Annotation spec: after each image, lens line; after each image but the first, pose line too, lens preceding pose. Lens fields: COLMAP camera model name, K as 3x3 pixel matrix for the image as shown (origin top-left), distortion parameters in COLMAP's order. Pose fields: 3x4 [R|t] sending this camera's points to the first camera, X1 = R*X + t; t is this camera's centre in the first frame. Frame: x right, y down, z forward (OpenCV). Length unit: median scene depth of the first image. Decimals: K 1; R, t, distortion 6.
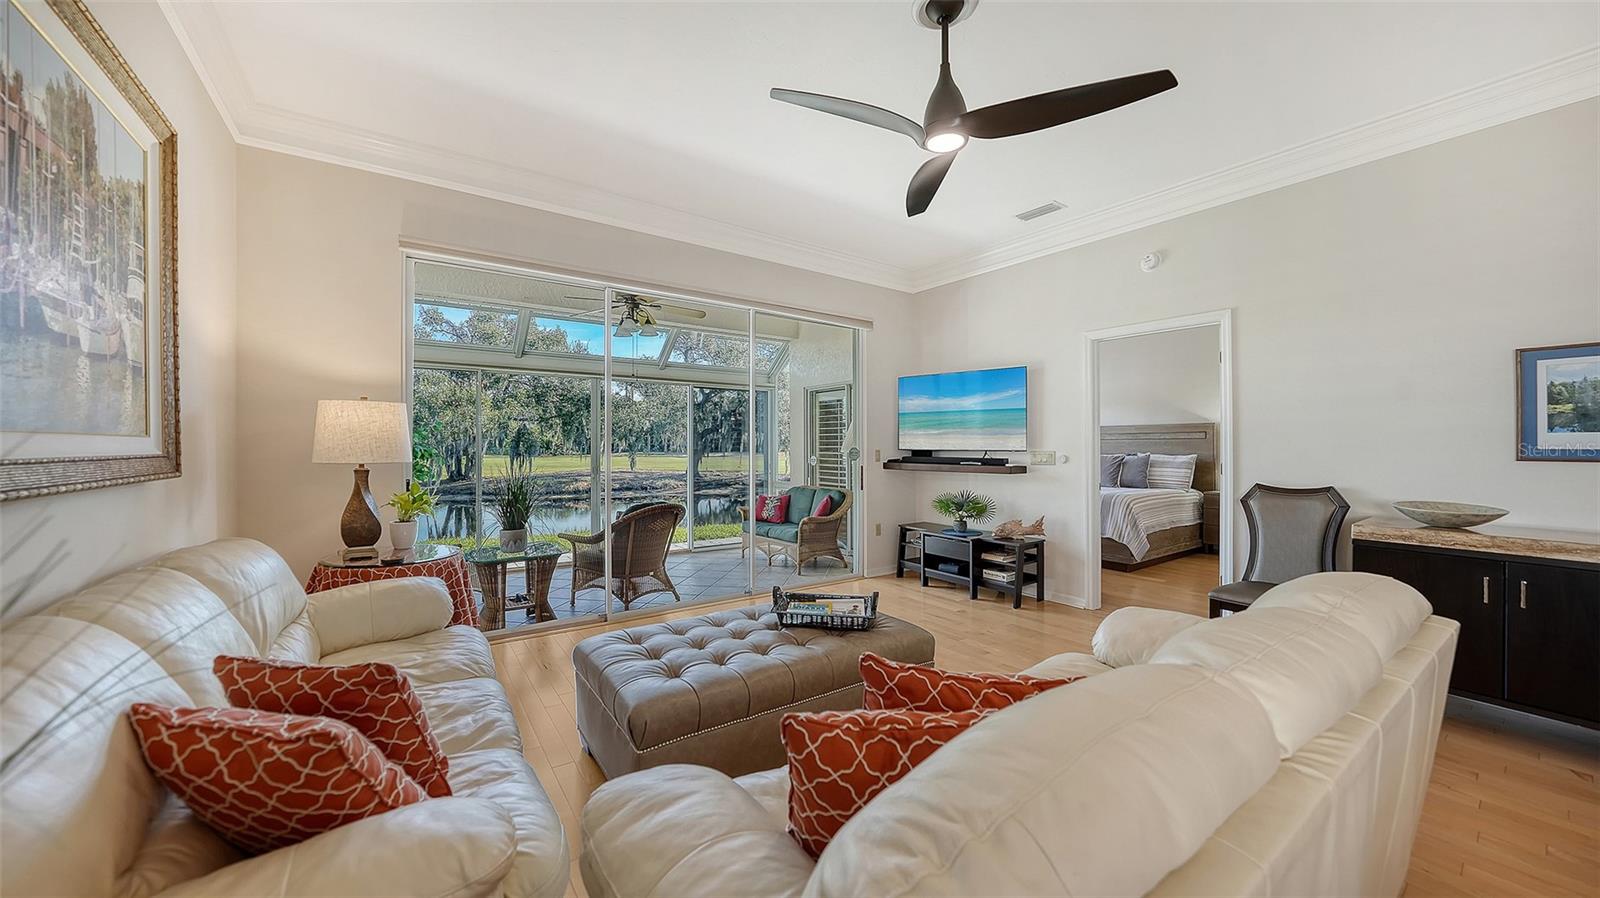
lens RADIAL K [[543.7, 0, 778.6], [0, 543.7, 445.5], [0, 0, 1]] dist [-0.001035, -0.000123]
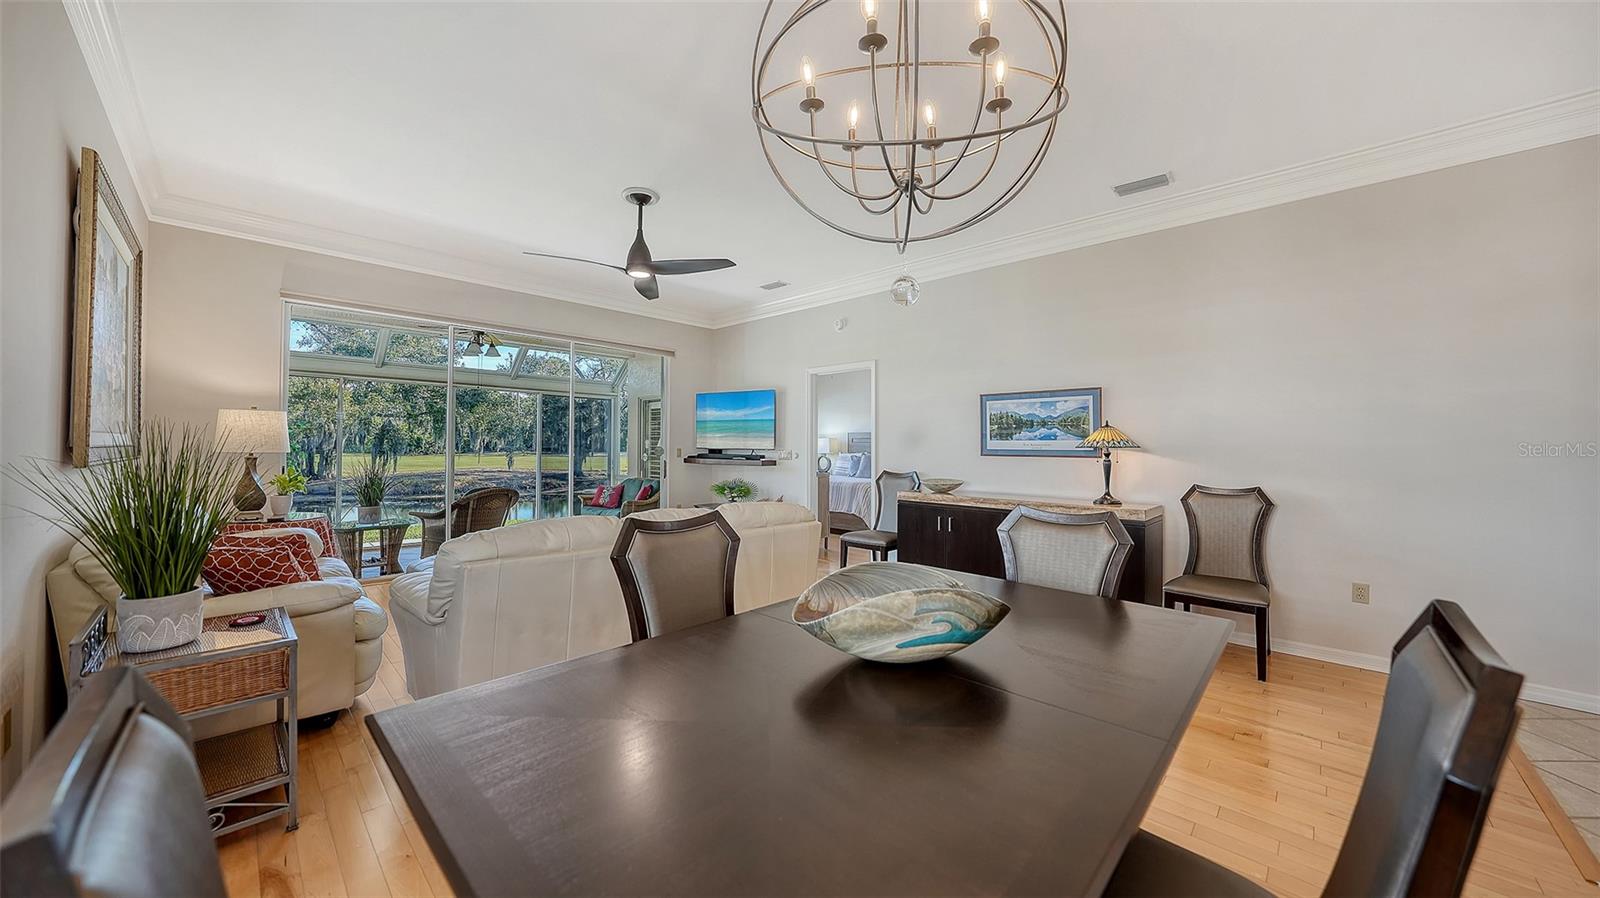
lens RADIAL K [[536.4, 0, 766.4], [0, 536.4, 440.1], [0, 0, 1]] dist [-0.000380, -0.000062]
pose [[0.984849, 0.010799, 0.173079, 0.163273], [-0.008861, 0.999889, -0.011968, 0.001943], [-0.173189, 0.010253, 0.984835, -0.314333]]
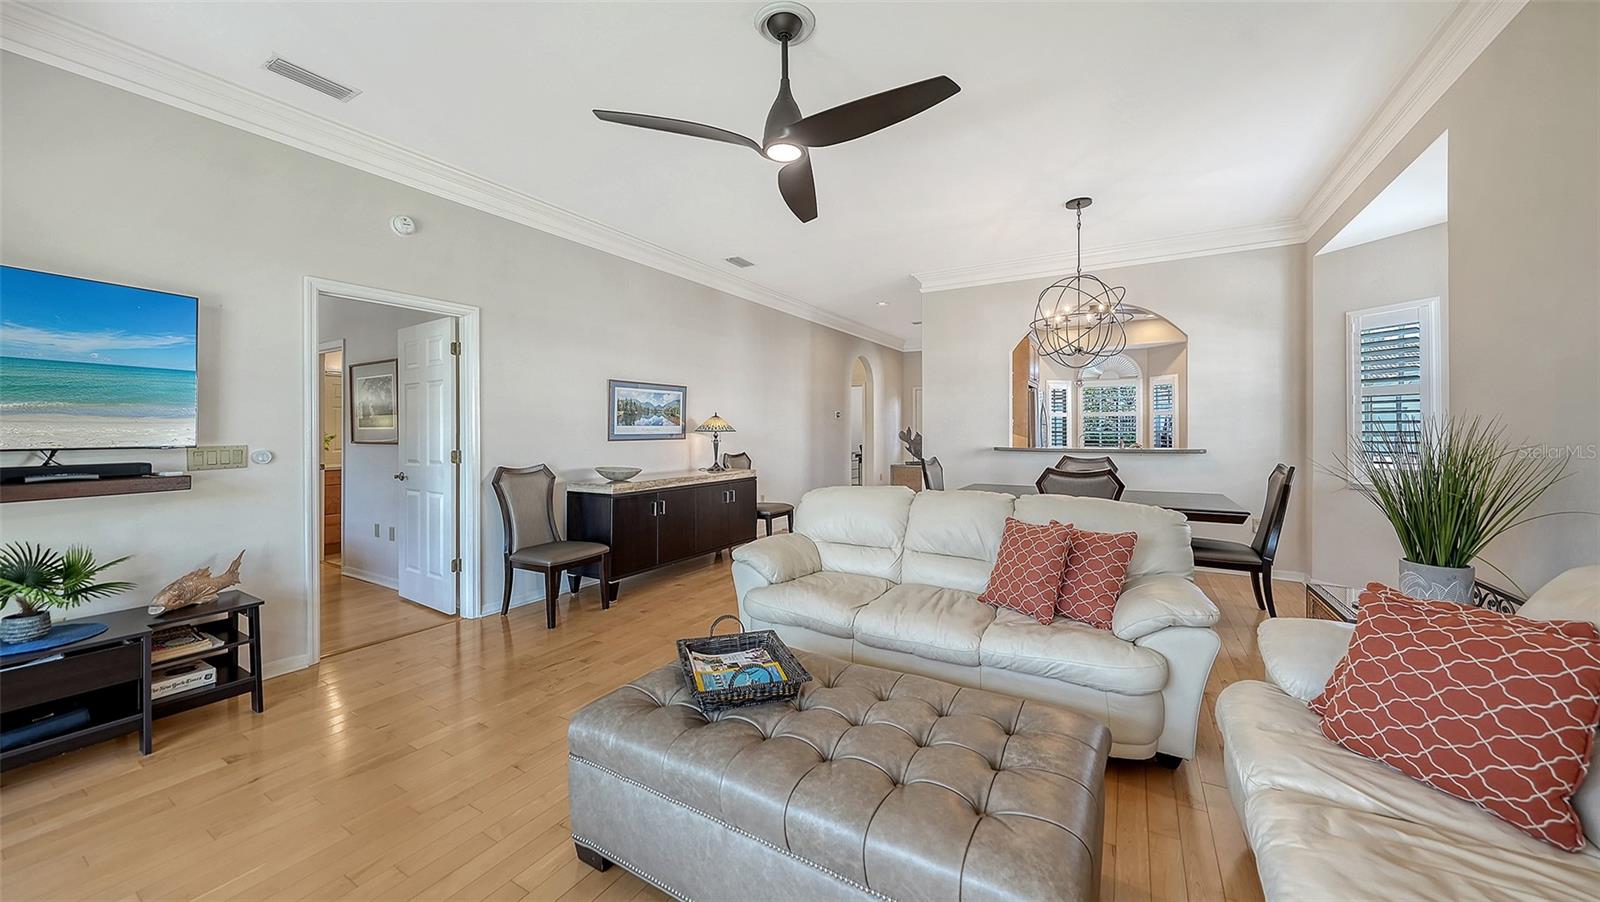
lens RADIAL K [[548.3, 0, 799.6], [0, 548.3, 427.5], [0, 0, 1]] dist [-0.001190, -0.000108]
pose [[-0.395048, 0.001194, 0.918660, -0.271471], [0.001848, 0.999998, -0.000505, -0.007109], [-0.918659, 0.001498, -0.395049, 0.546998]]
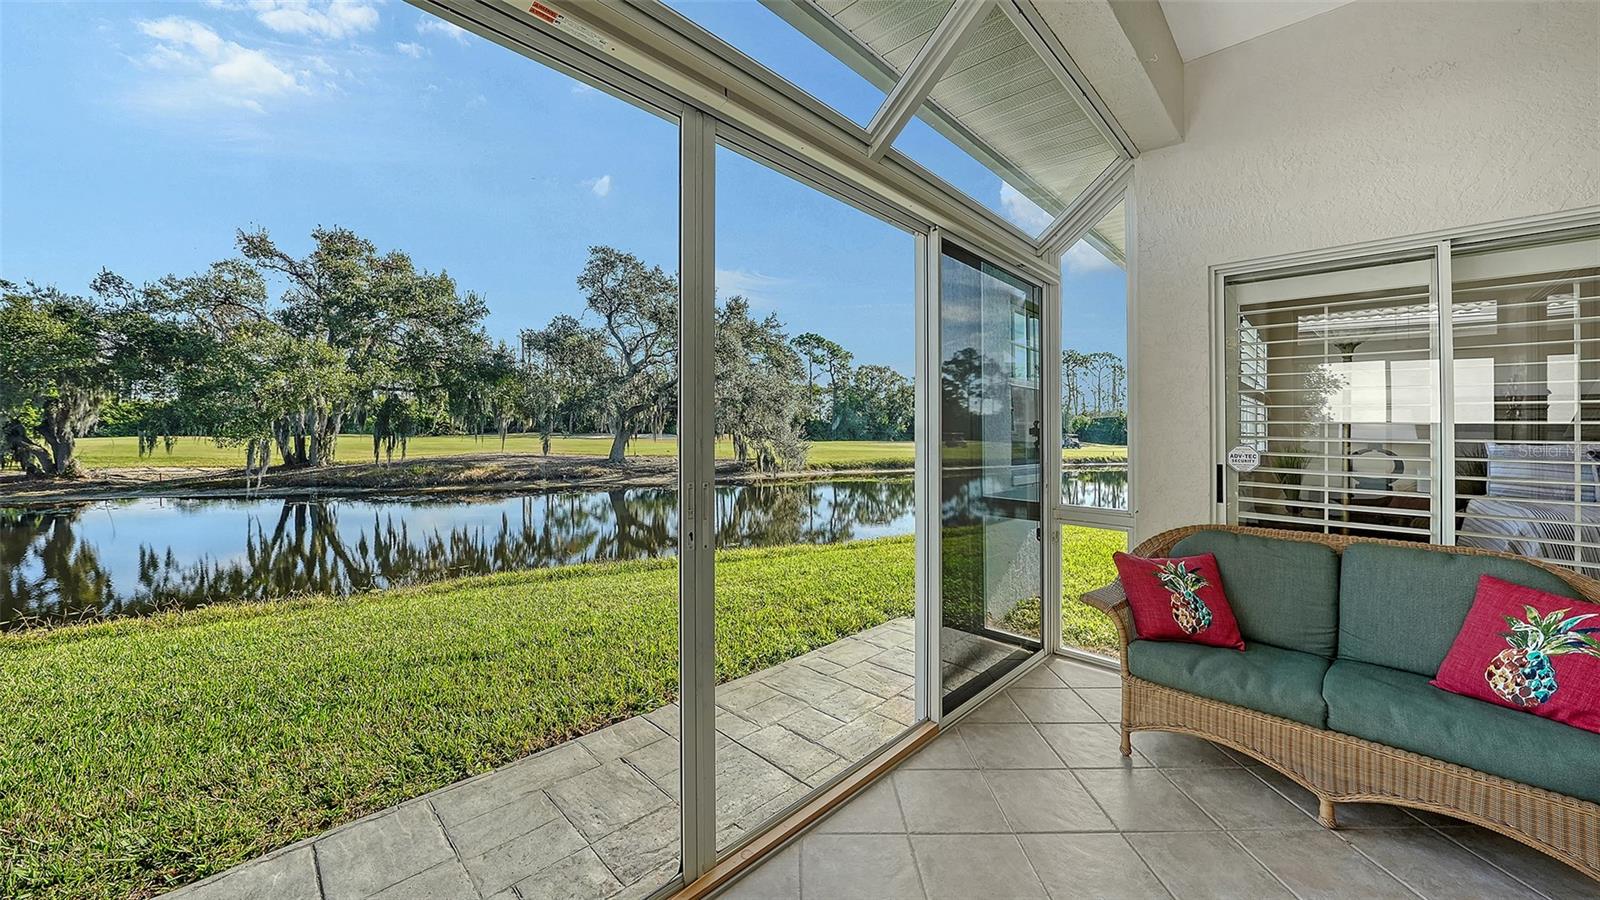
lens RADIAL K [[560.4, 0, 807.8], [0, 560.4, 437.6], [0, 0, 1]] dist [-0.000481, -0.000130]
pose [[0.980851, 0.010599, 0.194470, -0.403316], [-0.013838, 0.999787, 0.015307, 0.013981], [-0.194267, -0.017705, 0.980789, 0.893571]]
